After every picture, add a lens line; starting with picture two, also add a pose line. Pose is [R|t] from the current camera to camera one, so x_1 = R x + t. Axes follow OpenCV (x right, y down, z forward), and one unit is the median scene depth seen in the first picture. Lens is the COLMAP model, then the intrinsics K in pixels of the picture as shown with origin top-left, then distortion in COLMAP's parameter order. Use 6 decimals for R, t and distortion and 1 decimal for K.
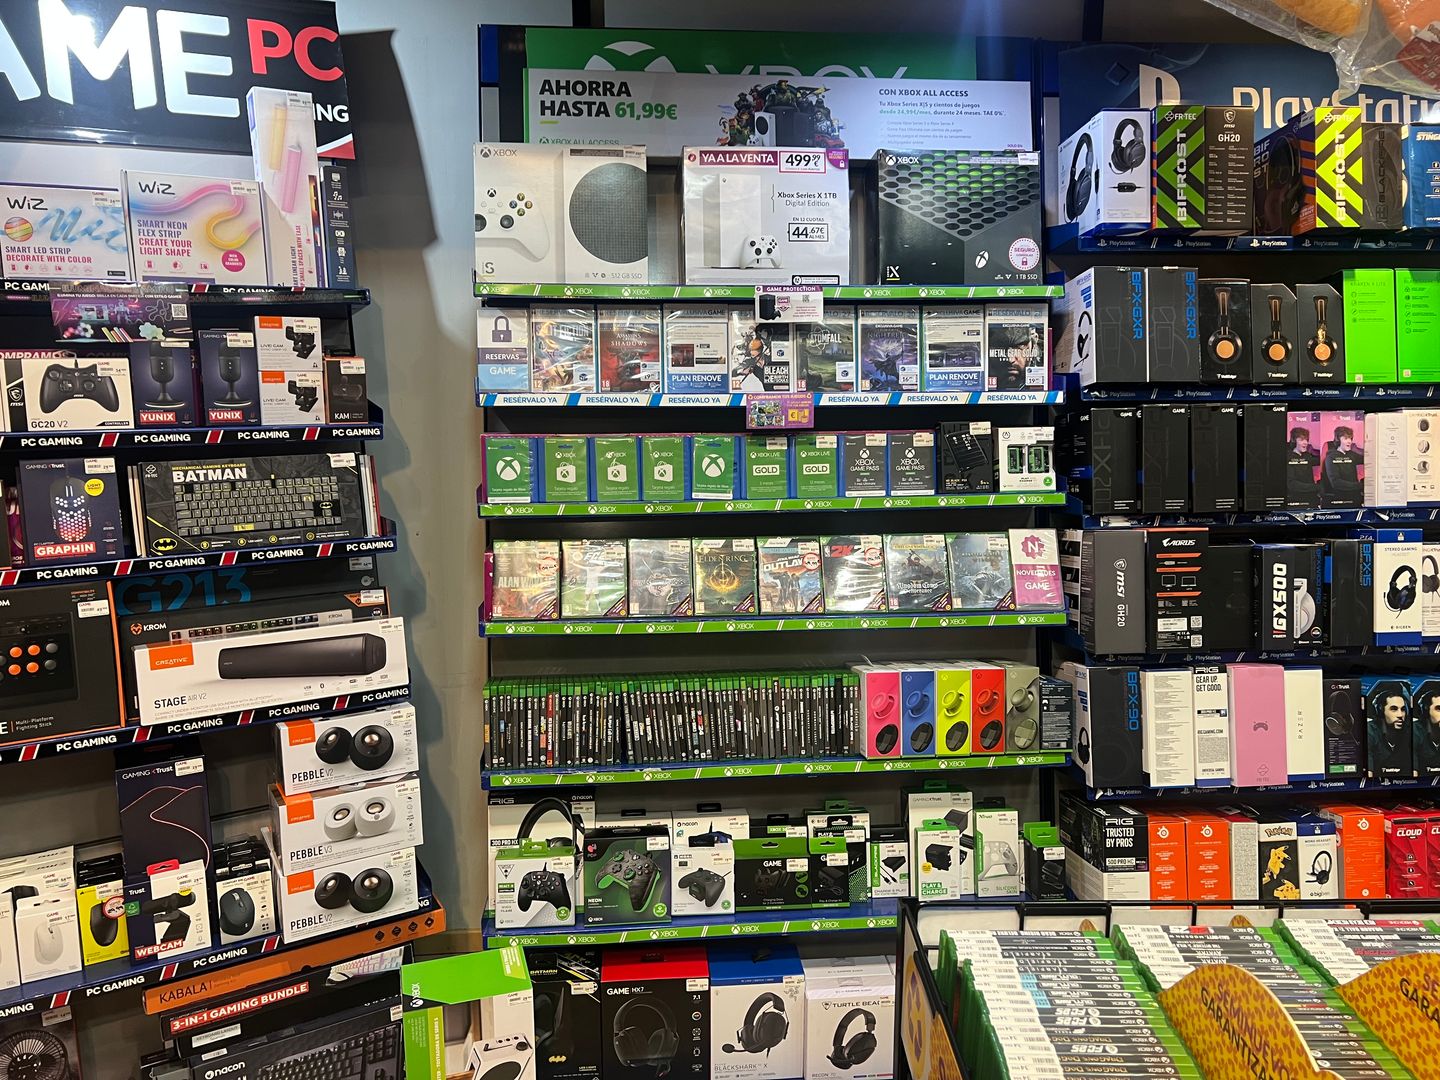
lens RADIAL K [[1077.5, 0, 730.9], [0, 1077.5, 540.6], [0, 0, 1]] dist [0.050784, -0.060871]
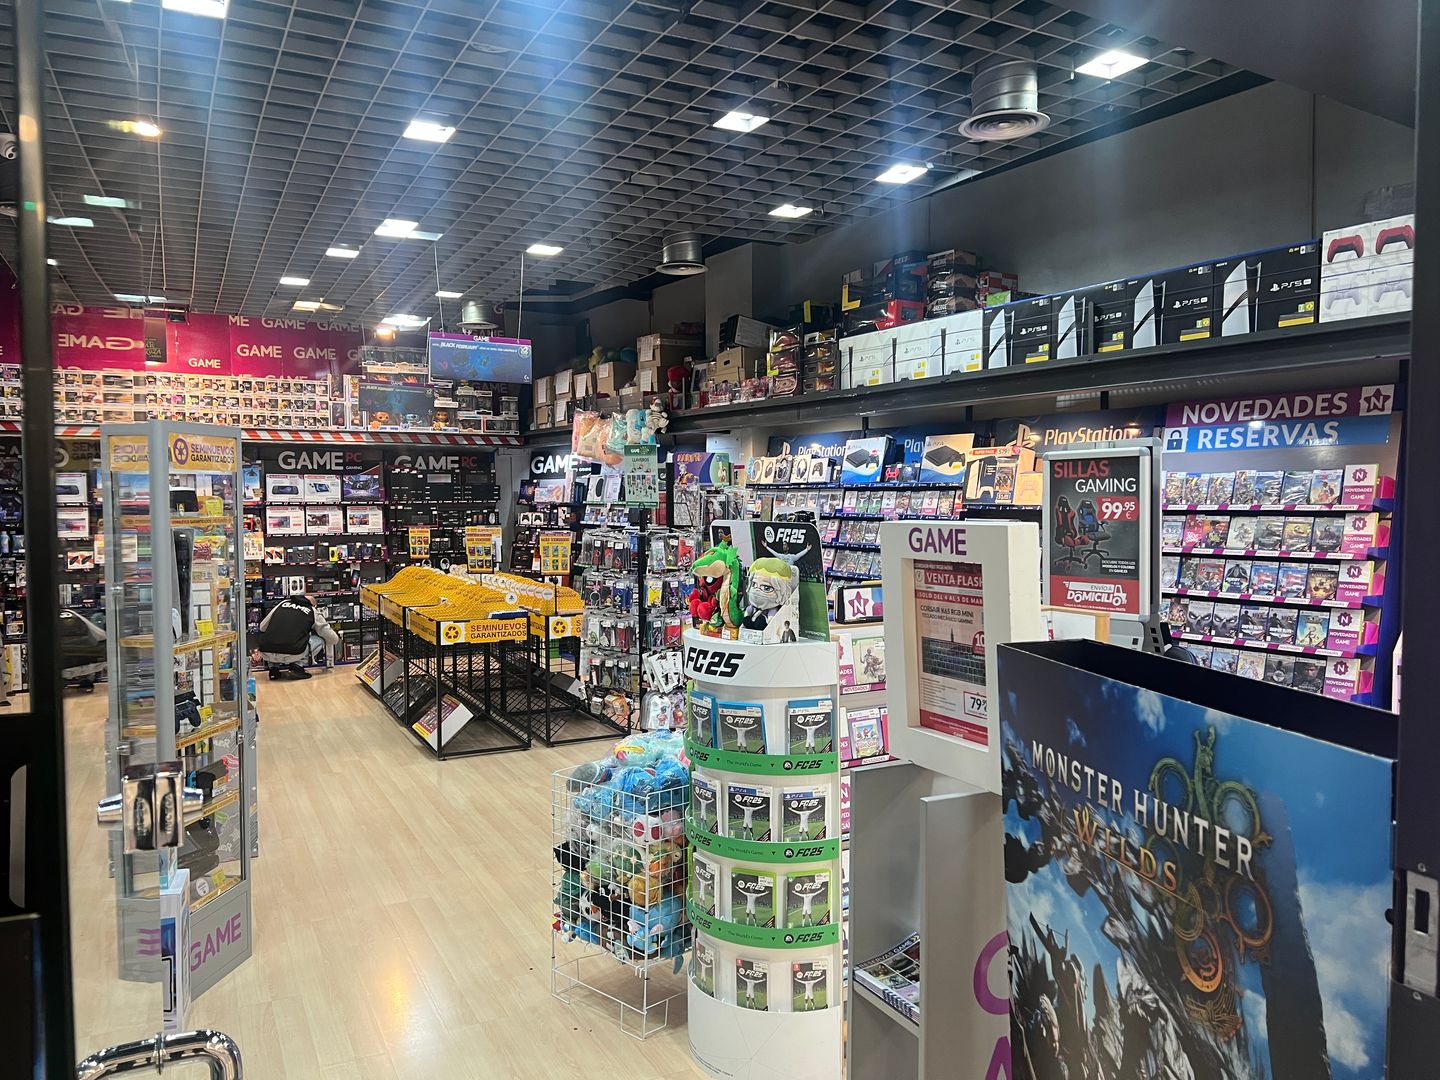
lens RADIAL K [[1077.5, 0, 720.3], [0, 1077.5, 546.3], [0, 0, 1]] dist [0.050784, -0.060871]
pose [[0.435056, 0.043579, -0.899348, 4.879021], [-0.159630, 0.986739, -0.029407, 0.034857], [0.886140, 0.156357, 0.436243, -0.704953]]
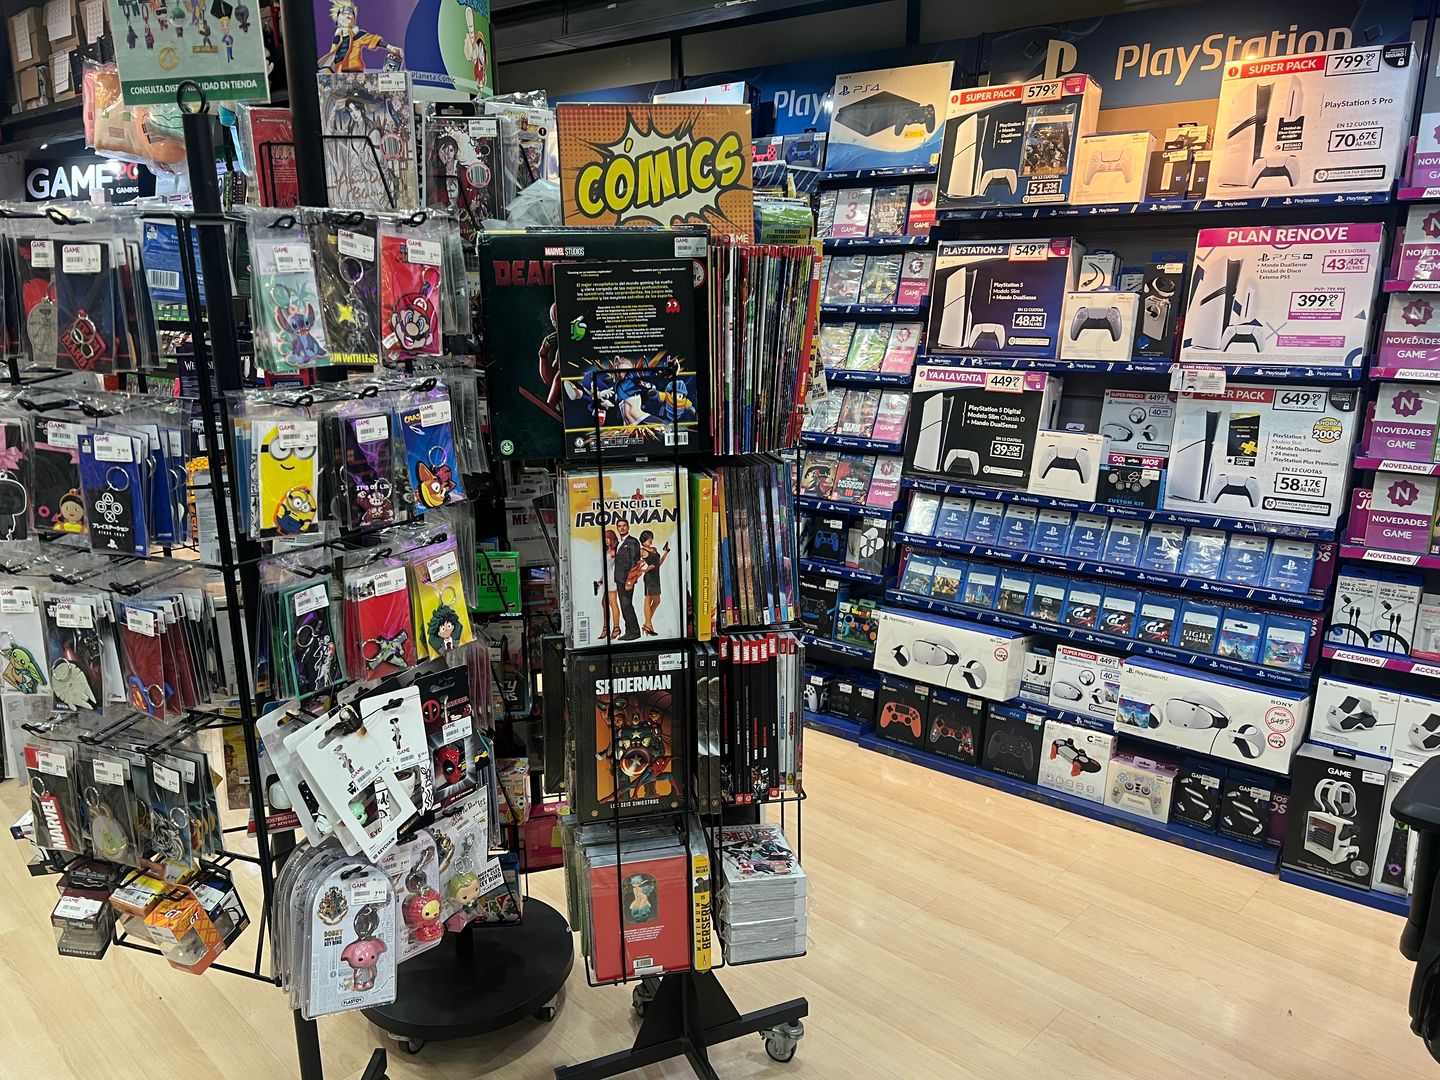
lens RADIAL K [[1077.5, 0, 718.1], [0, 1077.5, 538.4], [0, 0, 1]] dist [0.050784, -0.060871]
pose [[0.700002, 0.168796, -0.693906, 3.290472], [-0.124598, 0.985629, 0.114067, 0.032596], [0.703188, 0.006613, 0.710974, -0.045443]]
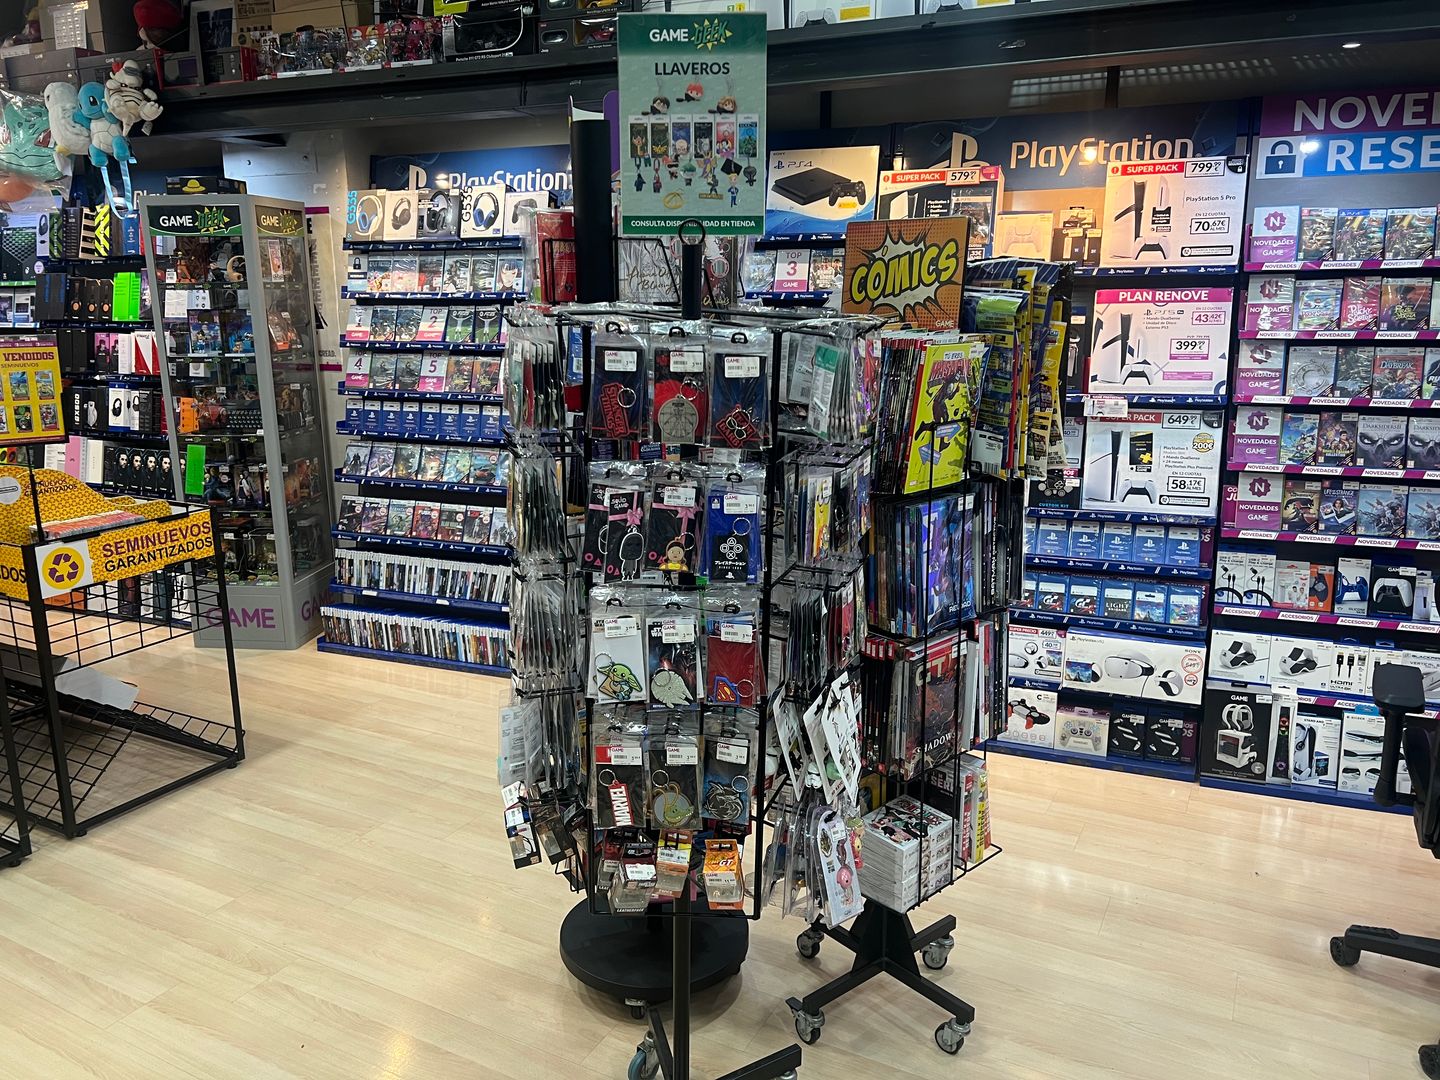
lens RADIAL K [[1077.5, 0, 716.5], [0, 1077.5, 534.4], [0, 0, 1]] dist [0.050784, -0.060871]
pose [[0.872290, 0.103300, -0.477953, 3.047589], [-0.083030, 0.994527, 0.063413, 0.061529], [0.481888, -0.015630, 0.876093, -0.478762]]
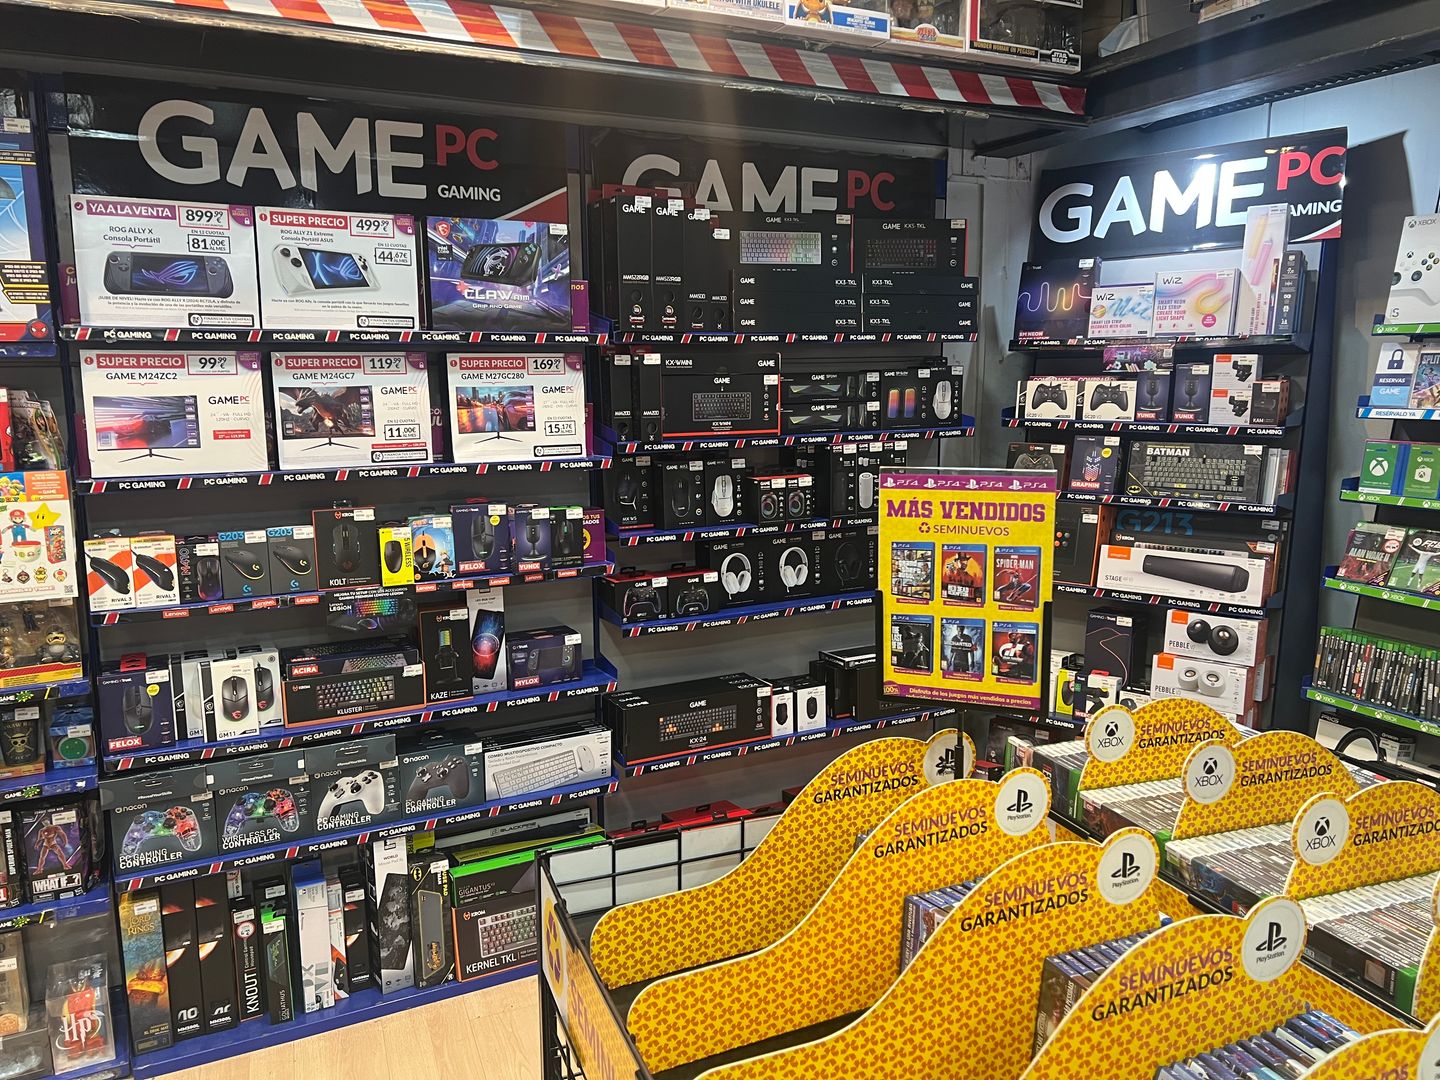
lens RADIAL K [[1077.5, 0, 701.9], [0, 1077.5, 539.0], [0, 0, 1]] dist [0.050784, -0.060871]
pose [[0.339737, 0.144299, -0.929385, 0.753276], [-0.159460, 0.982692, 0.094284, 0.024884], [0.926904, 0.116168, 0.356867, -0.207416]]
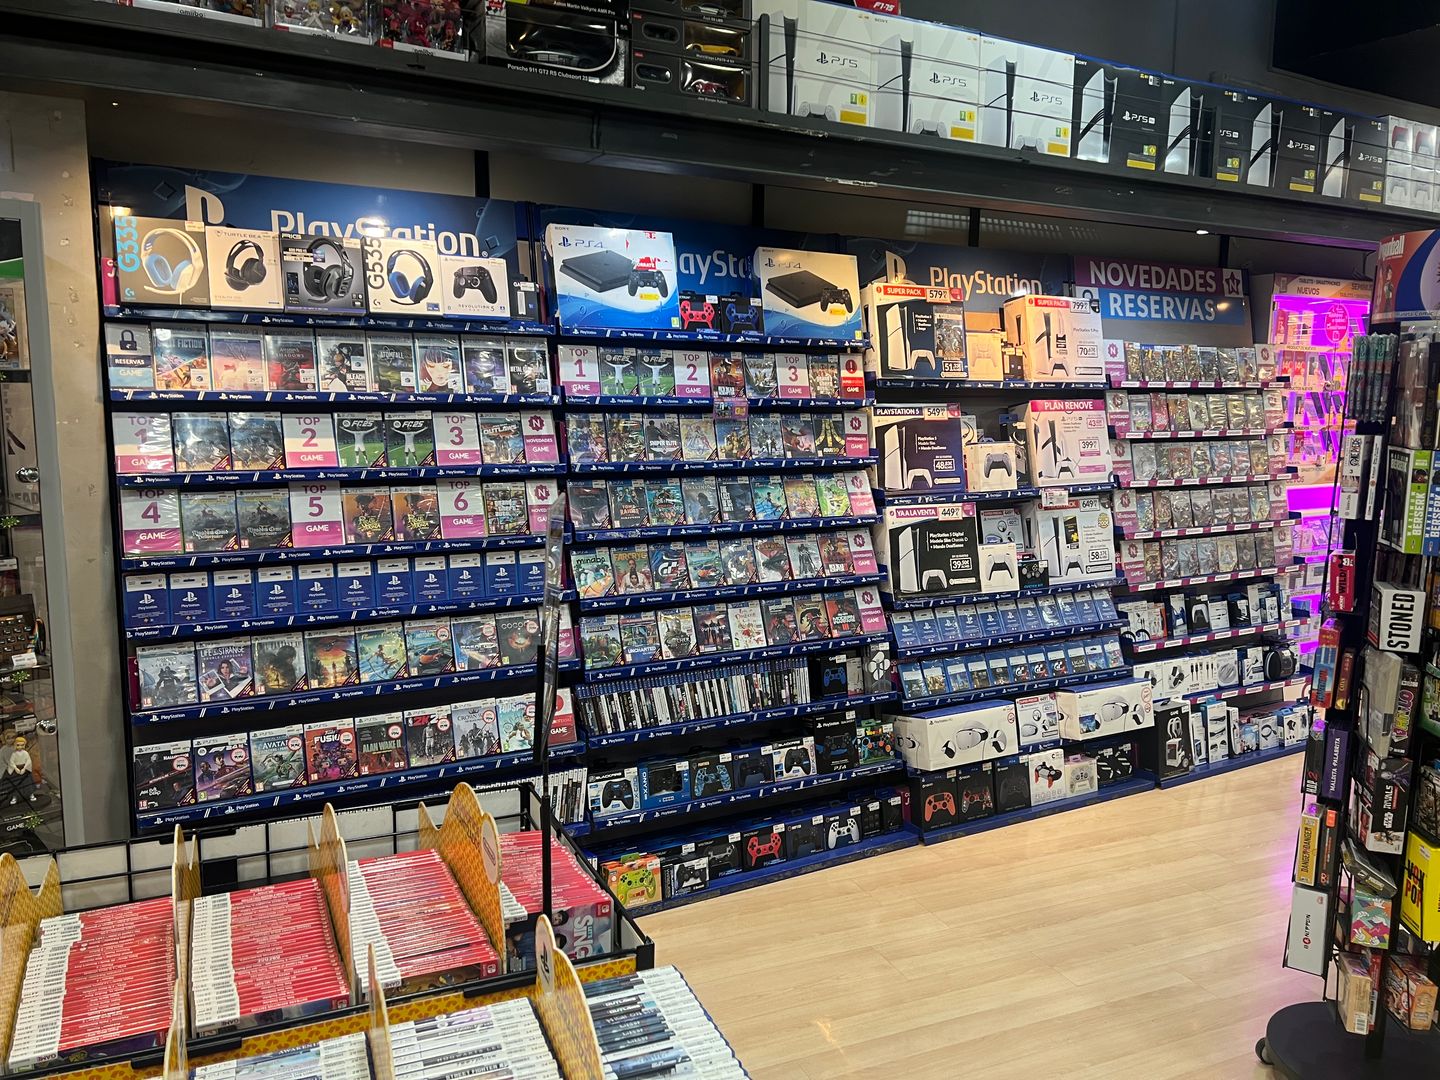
lens RADIAL K [[1077.5, 0, 730.8], [0, 1077.5, 535.6], [0, 0, 1]] dist [0.050784, -0.060871]
pose [[0.923239, -0.038865, 0.382255, 1.415159], [0.054344, 0.998078, -0.029776, 0.017136], [-0.380363, 0.048264, 0.923577, -0.315787]]
